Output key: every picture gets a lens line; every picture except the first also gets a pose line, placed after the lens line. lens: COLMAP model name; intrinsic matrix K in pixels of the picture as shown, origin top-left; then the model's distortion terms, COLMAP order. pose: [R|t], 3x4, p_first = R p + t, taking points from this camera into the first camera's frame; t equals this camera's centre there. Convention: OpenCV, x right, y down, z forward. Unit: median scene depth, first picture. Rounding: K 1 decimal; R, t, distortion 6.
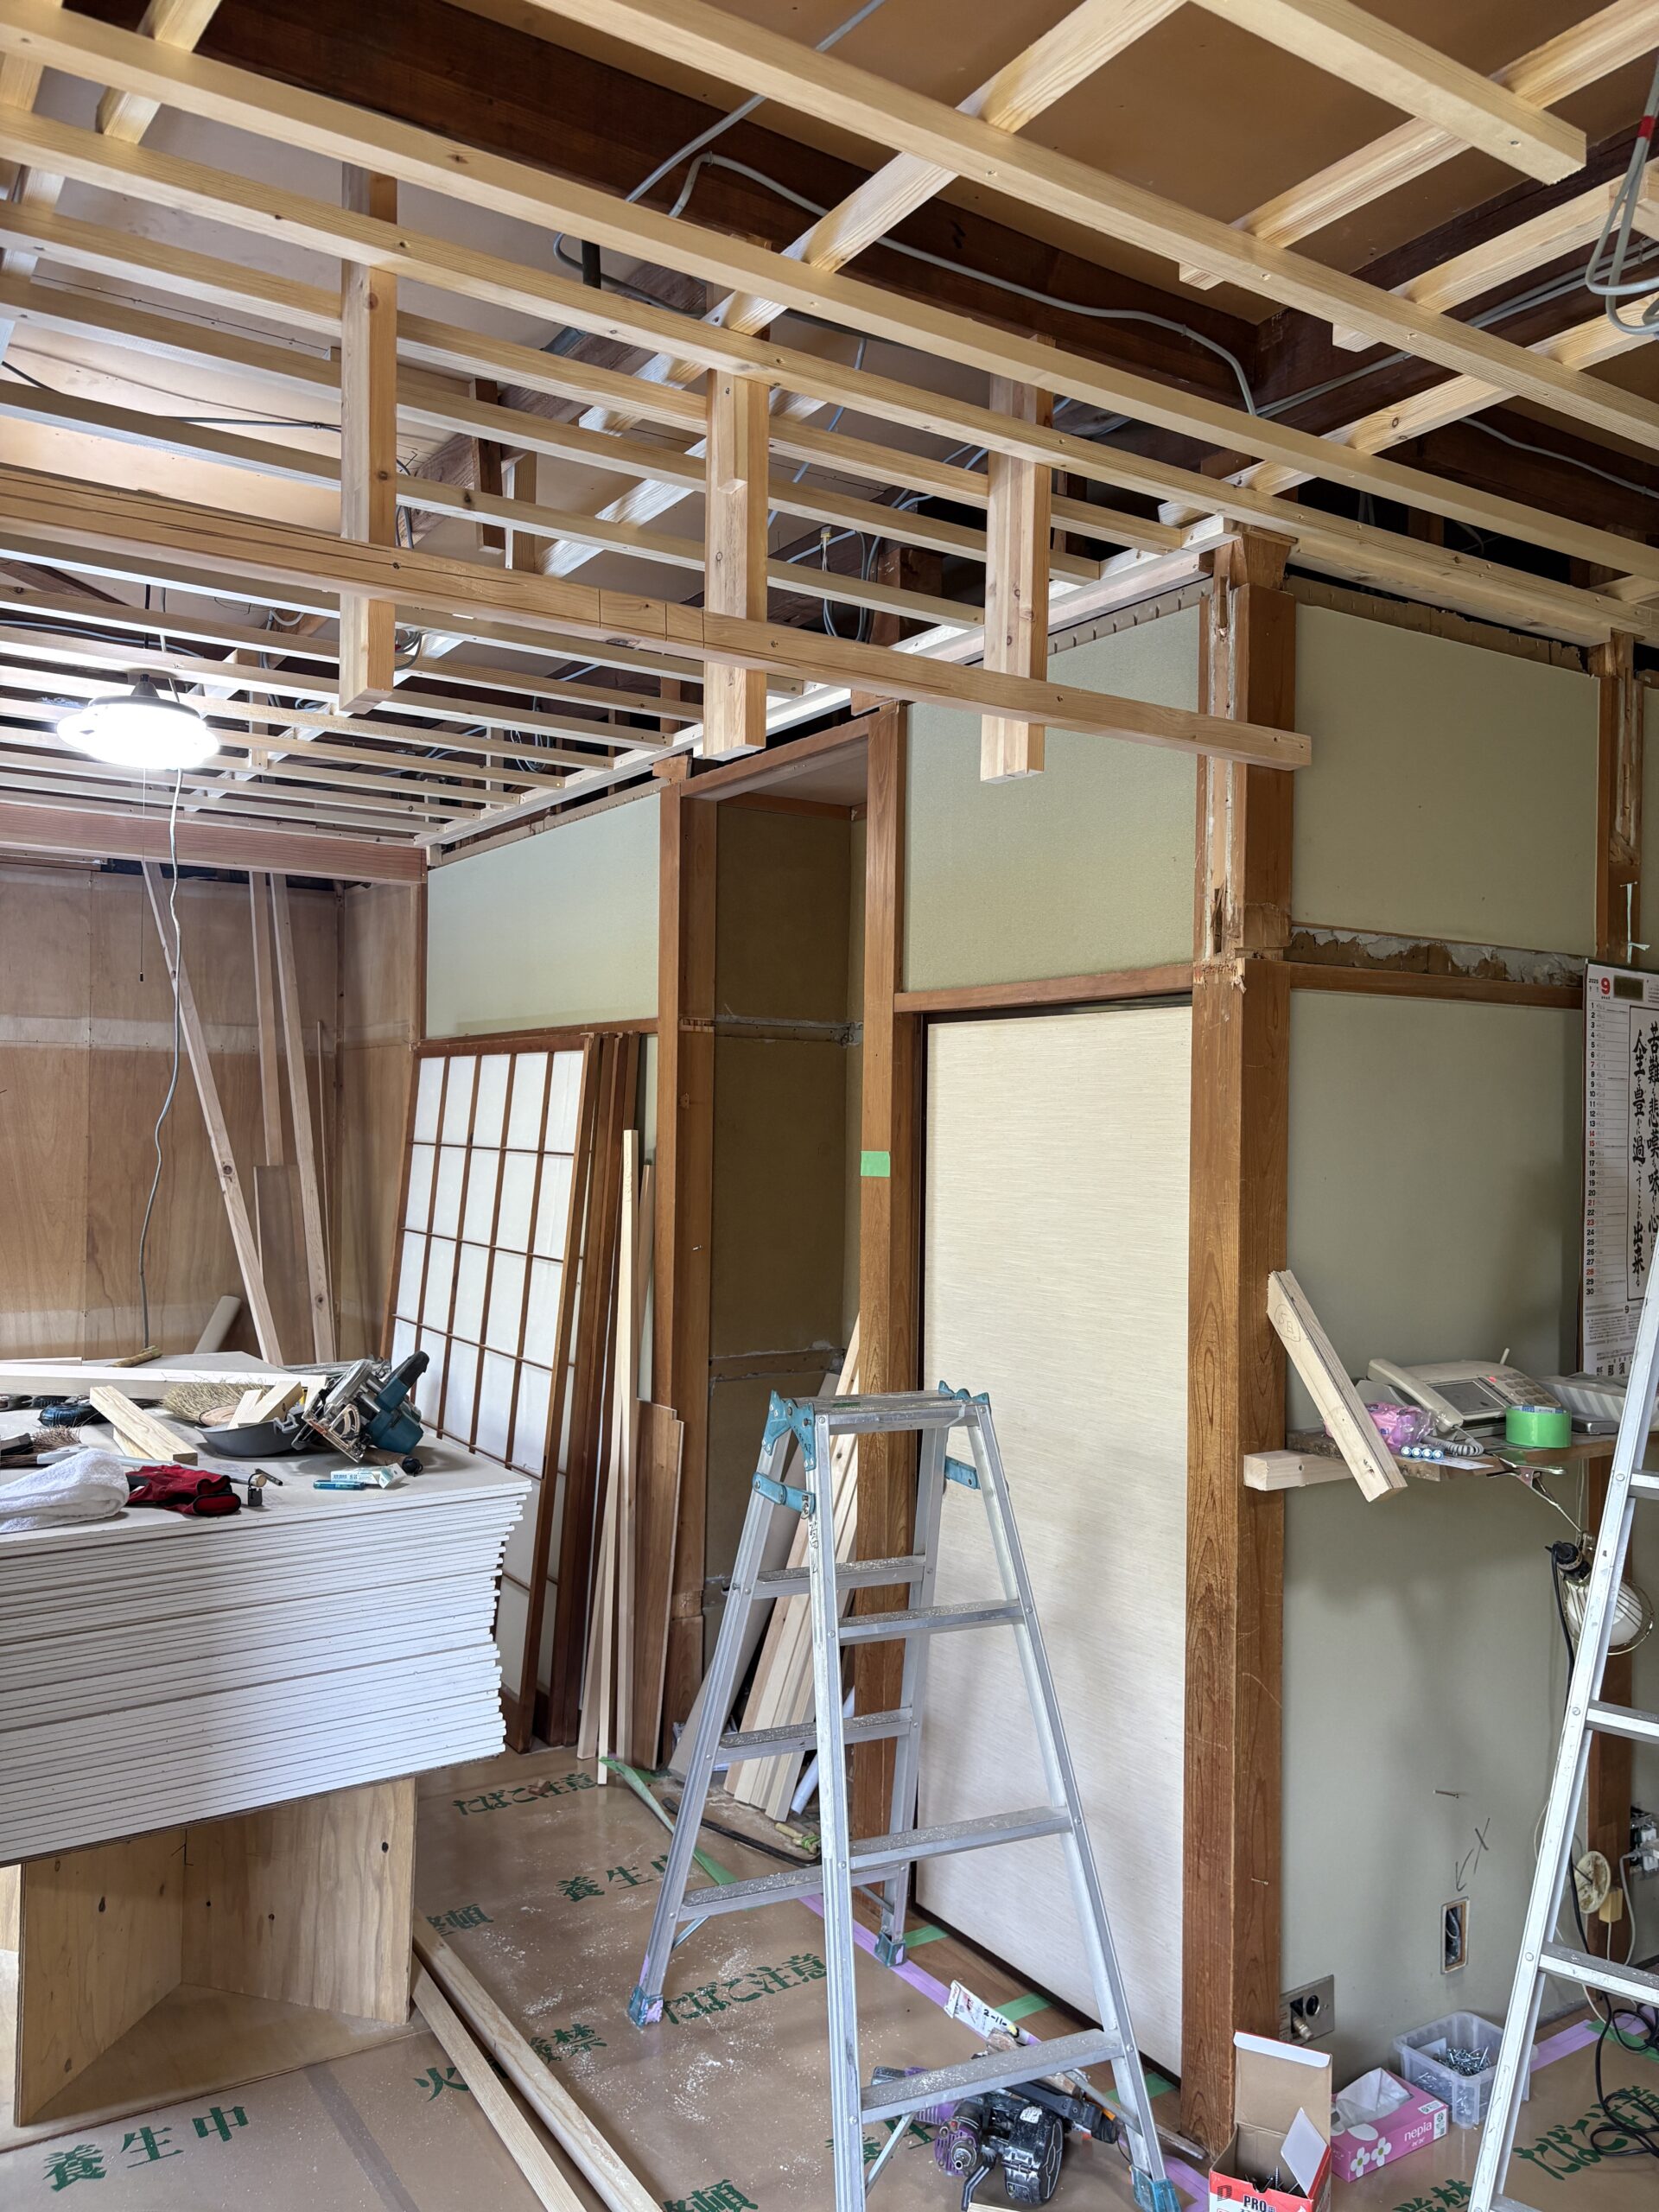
lens RADIAL K [[1671.8, 0, 811.4], [0, 1671.8, 1115.9], [0, 0, 1]] dist [0.048151, -0.055696]
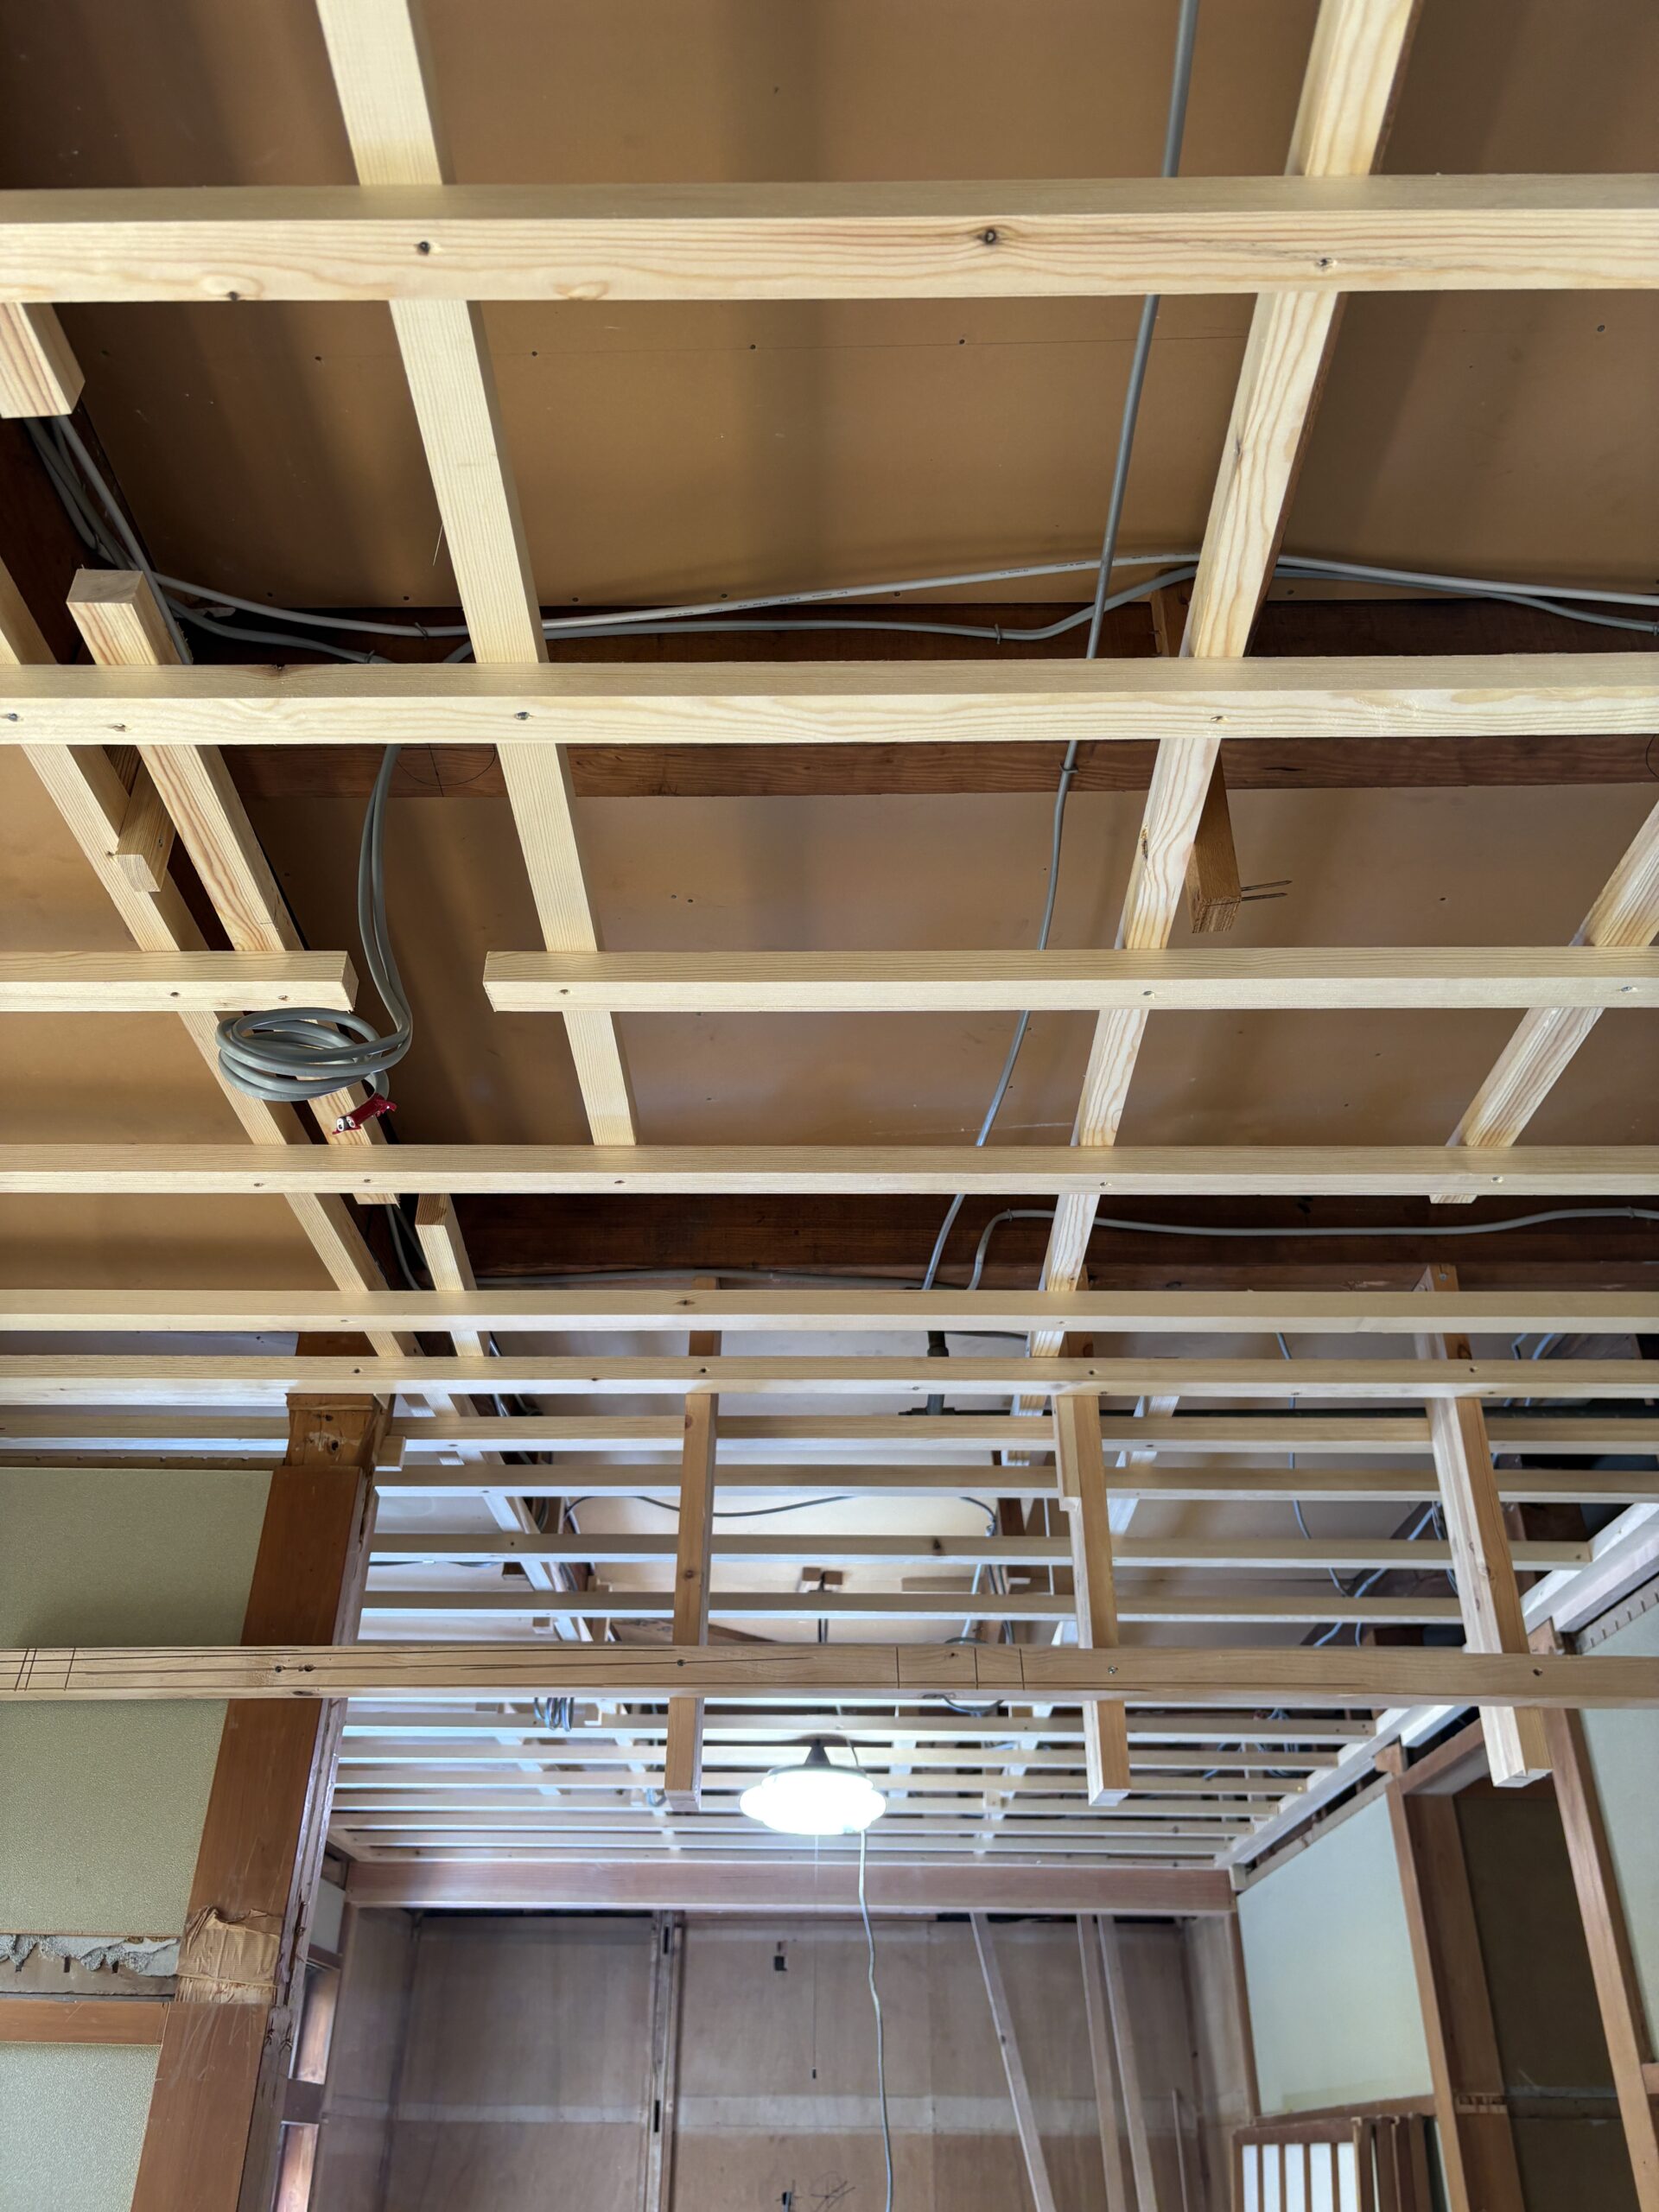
lens RADIAL K [[1671.8, 0, 829.8], [0, 1671.8, 1114.2], [0, 0, 1]] dist [0.048151, -0.055696]
pose [[0.834818, -0.298003, -0.462897, 0.210845], [0.005796, 0.845537, -0.533885, -0.030807], [0.550496, 0.443013, 0.707597, 0.089417]]
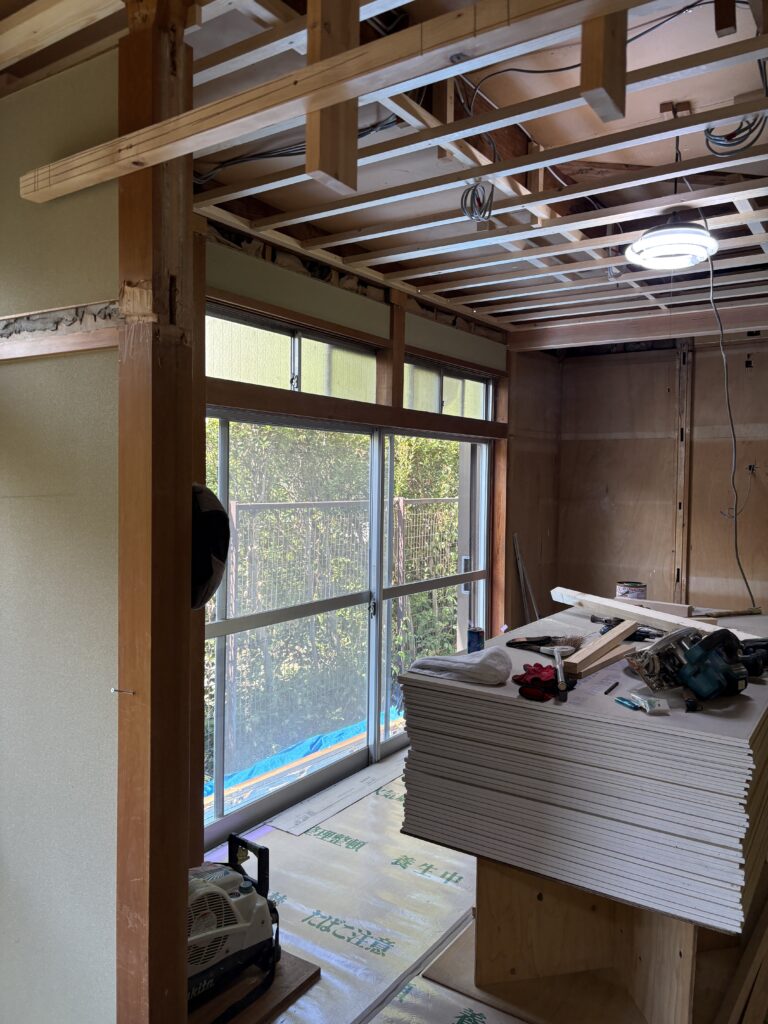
lens RADIAL K [[773.9, 0, 379.3], [0, 773.9, 507.9], [0, 0, 1]] dist [0.048151, -0.055696]
pose [[0.392470, 0.027606, -0.919351, 0.223816], [-0.001494, 0.999567, 0.029377, 0.015925], [0.919764, -0.010156, 0.392341, 0.408077]]
